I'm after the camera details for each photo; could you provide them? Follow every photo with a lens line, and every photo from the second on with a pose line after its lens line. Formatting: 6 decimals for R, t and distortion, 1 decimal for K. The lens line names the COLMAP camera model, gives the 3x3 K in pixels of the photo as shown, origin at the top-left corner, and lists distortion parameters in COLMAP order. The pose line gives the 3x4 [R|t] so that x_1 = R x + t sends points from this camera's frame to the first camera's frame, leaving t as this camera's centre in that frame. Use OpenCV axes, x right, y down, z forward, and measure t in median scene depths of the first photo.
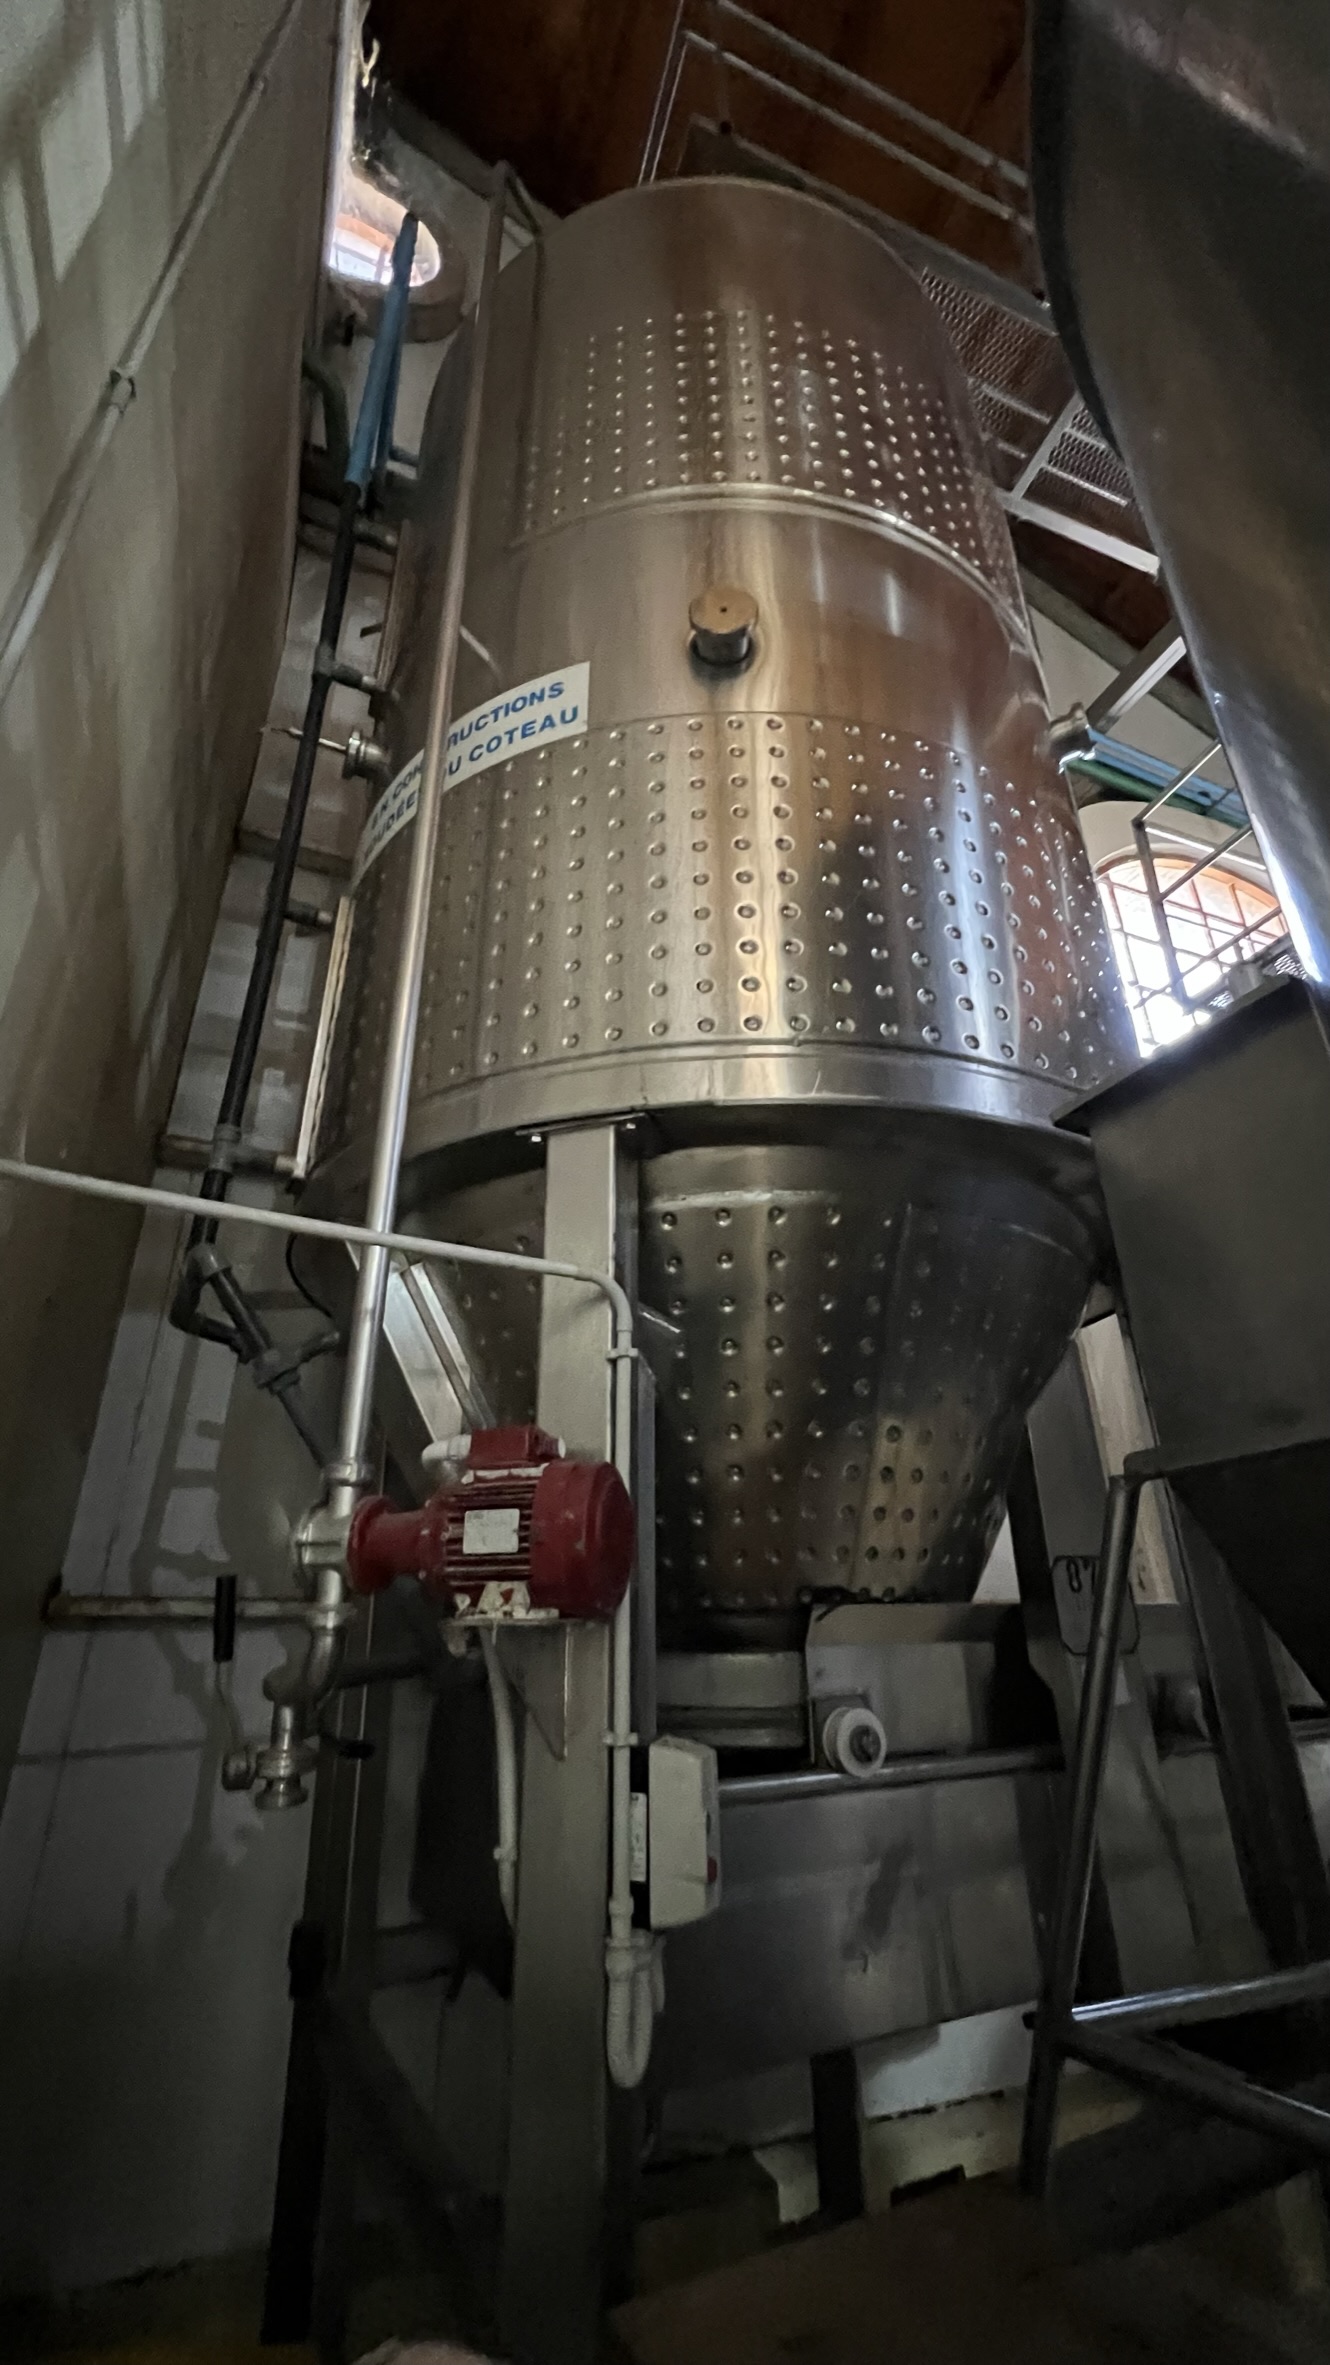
lens RADIAL K [[938.0, 0, 665.0], [0, 938.0, 1182.5], [0, 0, 1]] dist [-0.000958, -0.000271]
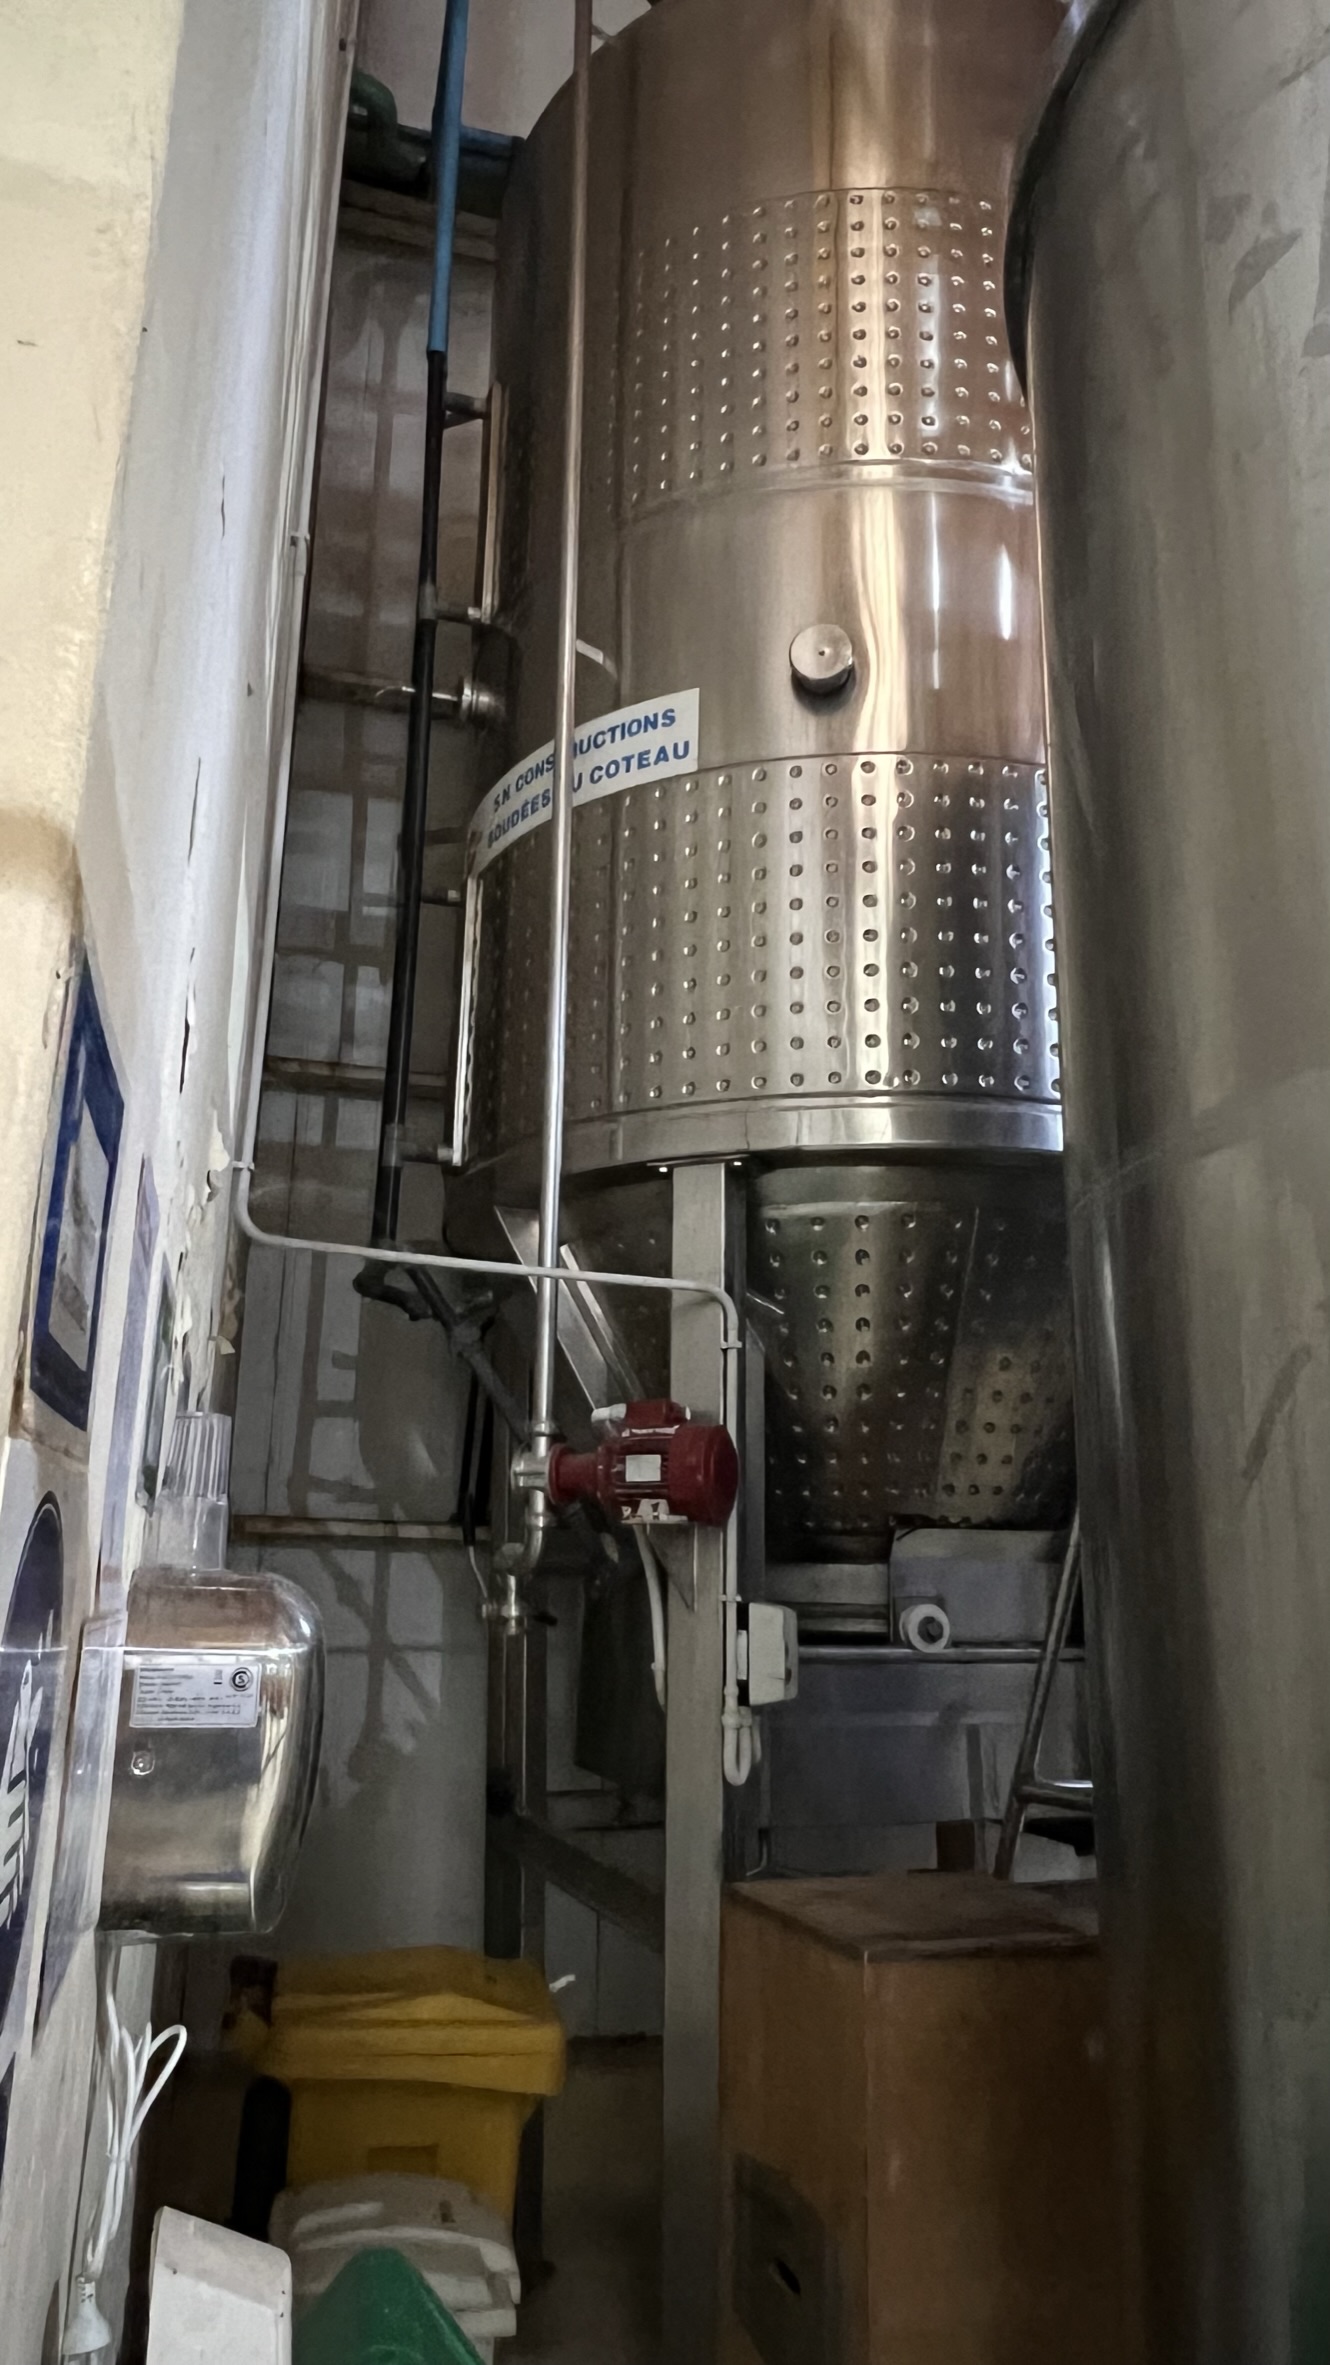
lens RADIAL K [[1558.6, 0, 665.0], [0, 1558.6, 1182.5], [0, 0, 1]] dist [0.001198, -0.000339]
pose [[0.990746, -0.006071, -0.135590, 0.136544], [0.030172, 0.983853, 0.176415, -0.368397], [0.132330, -0.178874, 0.974932, -0.959205]]
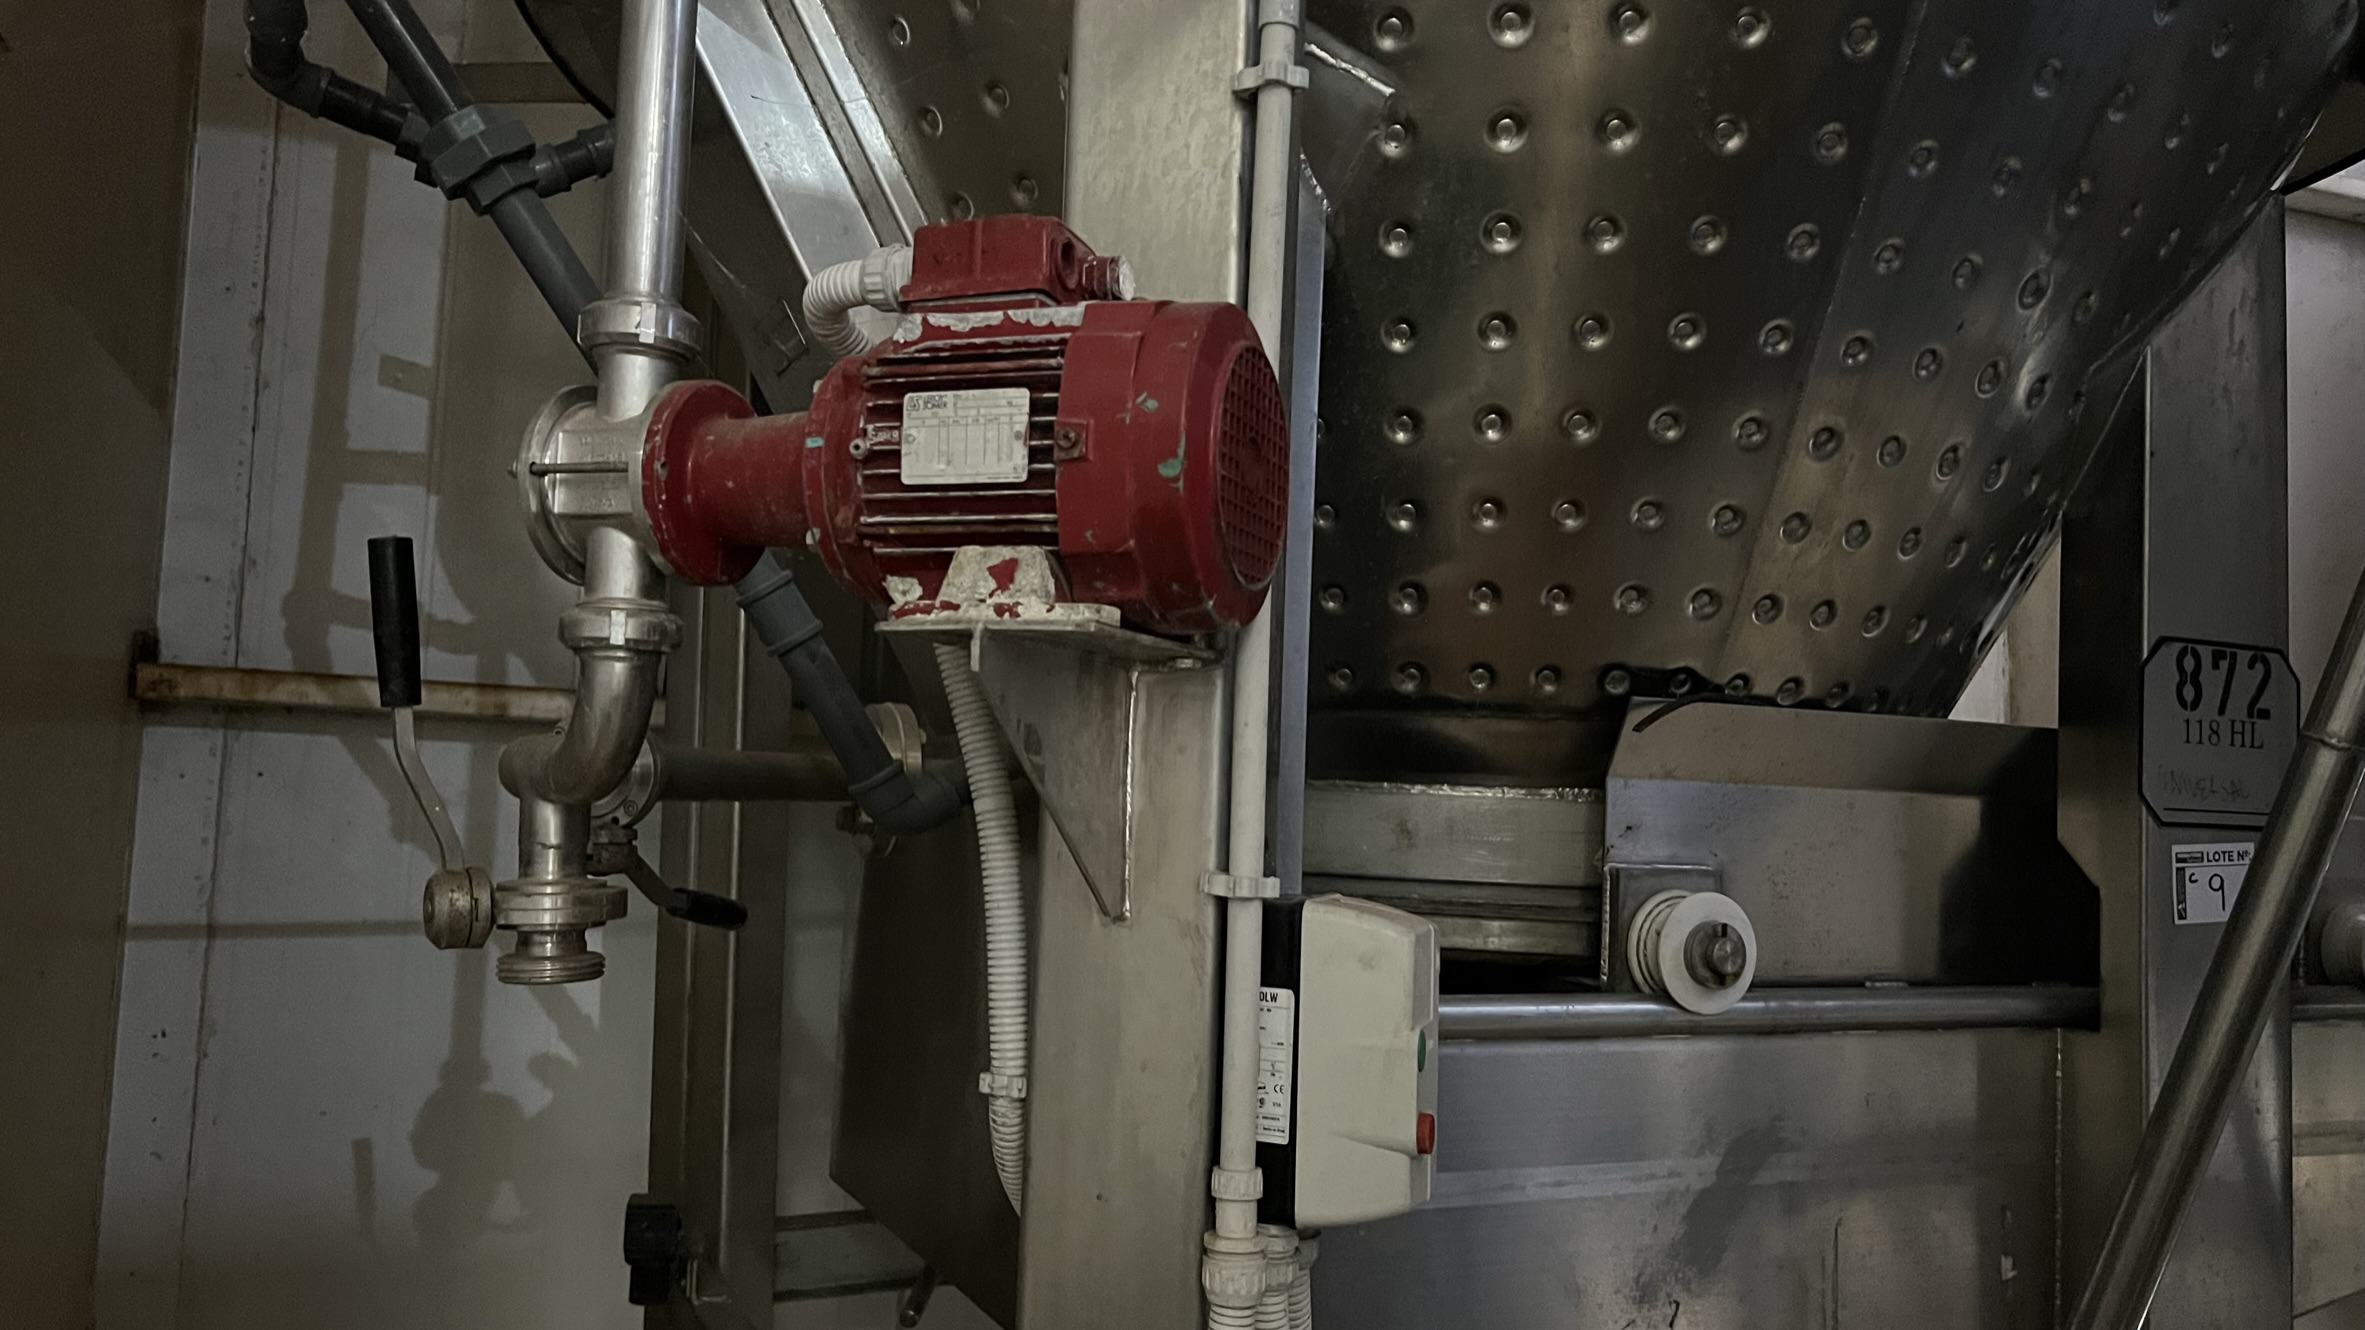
lens RADIAL K [[1761.6, 0, 1201.1], [0, 1761.6, 660.4], [0, 0, 1]] dist [0.056152, -0.074309]
pose [[0.998113, 0.045770, -0.040923, -0.026435], [-0.029116, 0.939672, 0.340836, 0.128021], [0.054054, -0.339002, 0.939232, 0.141819]]
